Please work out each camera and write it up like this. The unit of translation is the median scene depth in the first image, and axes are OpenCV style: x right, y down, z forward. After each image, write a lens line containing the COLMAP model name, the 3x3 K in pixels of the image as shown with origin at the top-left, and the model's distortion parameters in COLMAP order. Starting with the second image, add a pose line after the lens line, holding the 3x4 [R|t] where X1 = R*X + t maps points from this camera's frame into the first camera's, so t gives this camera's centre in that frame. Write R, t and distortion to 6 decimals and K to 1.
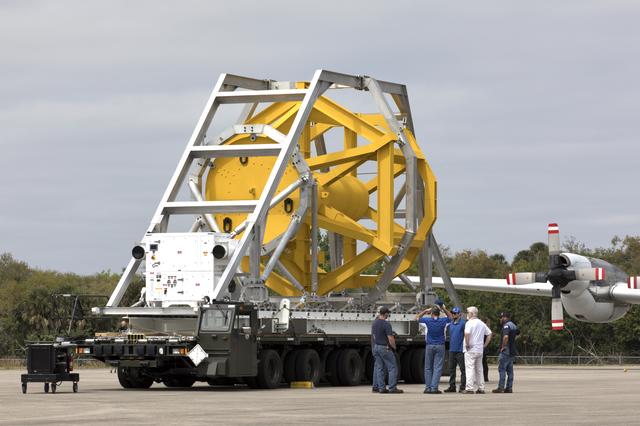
lens RADIAL K [[3104.4, 0, 320.0], [0, 3104.4, 213.0], [0, 0, 1]] dist [0.262558, 4.754897]
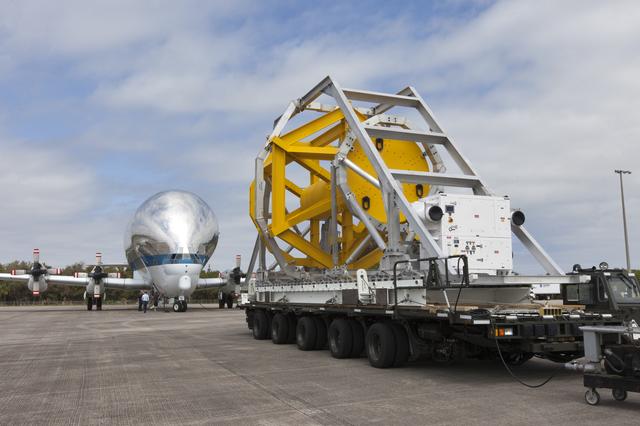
lens RADIAL K [[615.5, 0, 320.0], [0, 615.5, 213.0], [0, 0, 1]] dist [-0.014516, -0.006925]
pose [[0.664644, 0.097046, 0.740831, -0.204187], [-0.027249, 0.994018, -0.105766, 0.031254], [-0.746663, 0.050110, 0.663312, 0.888363]]
